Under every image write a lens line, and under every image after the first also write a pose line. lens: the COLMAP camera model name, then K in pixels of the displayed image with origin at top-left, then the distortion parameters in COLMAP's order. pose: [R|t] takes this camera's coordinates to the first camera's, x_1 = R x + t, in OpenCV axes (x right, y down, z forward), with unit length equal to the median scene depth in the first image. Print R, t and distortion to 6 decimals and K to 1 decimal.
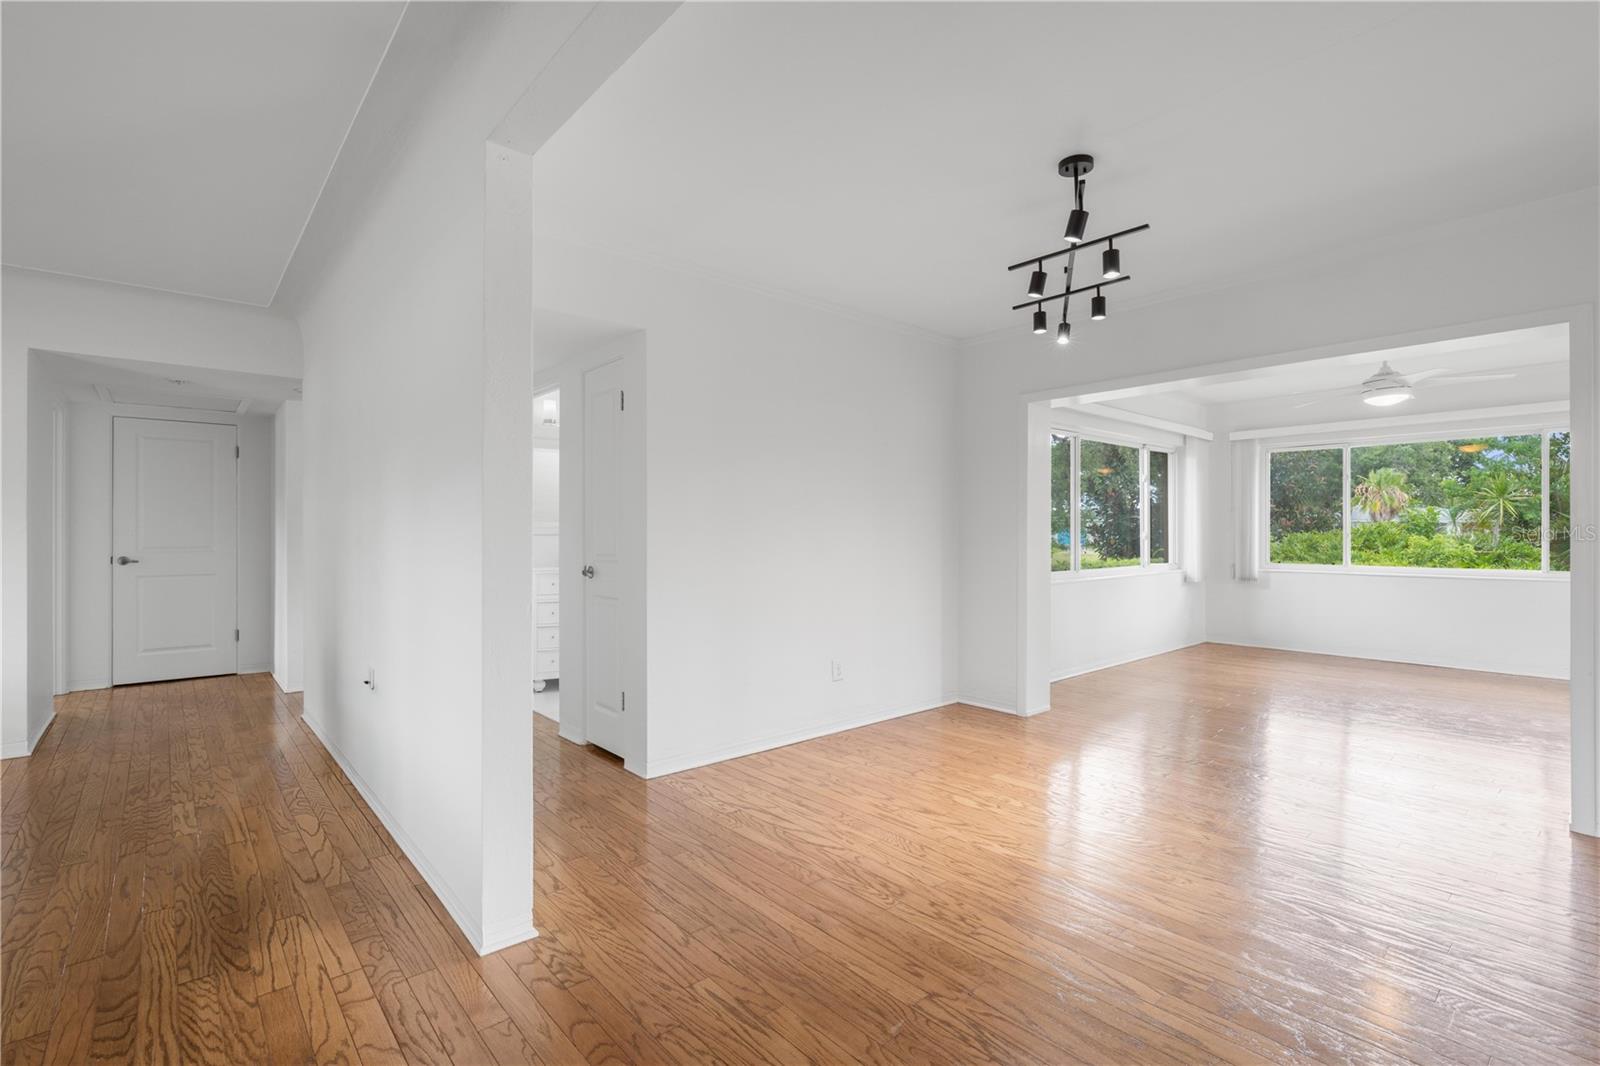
lens RADIAL K [[731.2, 0, 795.6], [0, 731.2, 535.0], [0, 0, 1]] dist [-0.011385, -0.001206]
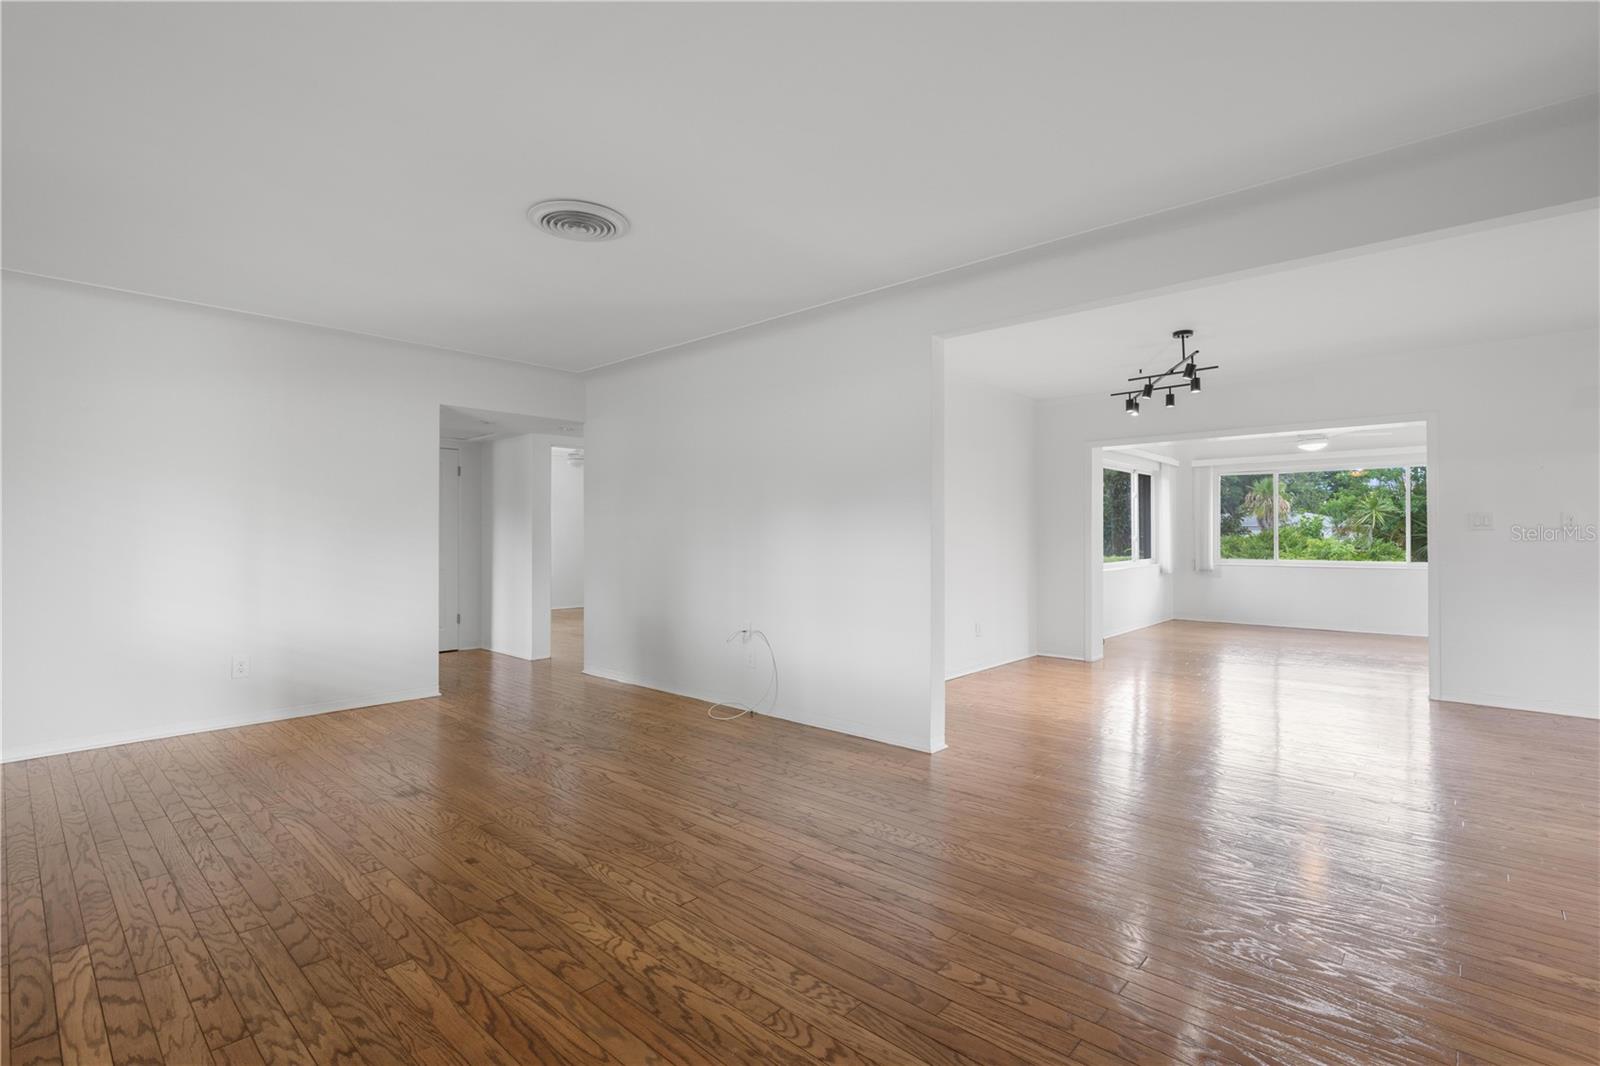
lens RADIAL K [[731.2, 0, 801.5], [0, 731.2, 530.6], [0, 0, 1]] dist [-0.011385, -0.001206]
pose [[0.993254, 0.000739, 0.115958, -0.279718], [0.000505, 0.999943, -0.010699, 0.001187], [-0.115959, 0.010686, 0.993196, -0.251333]]
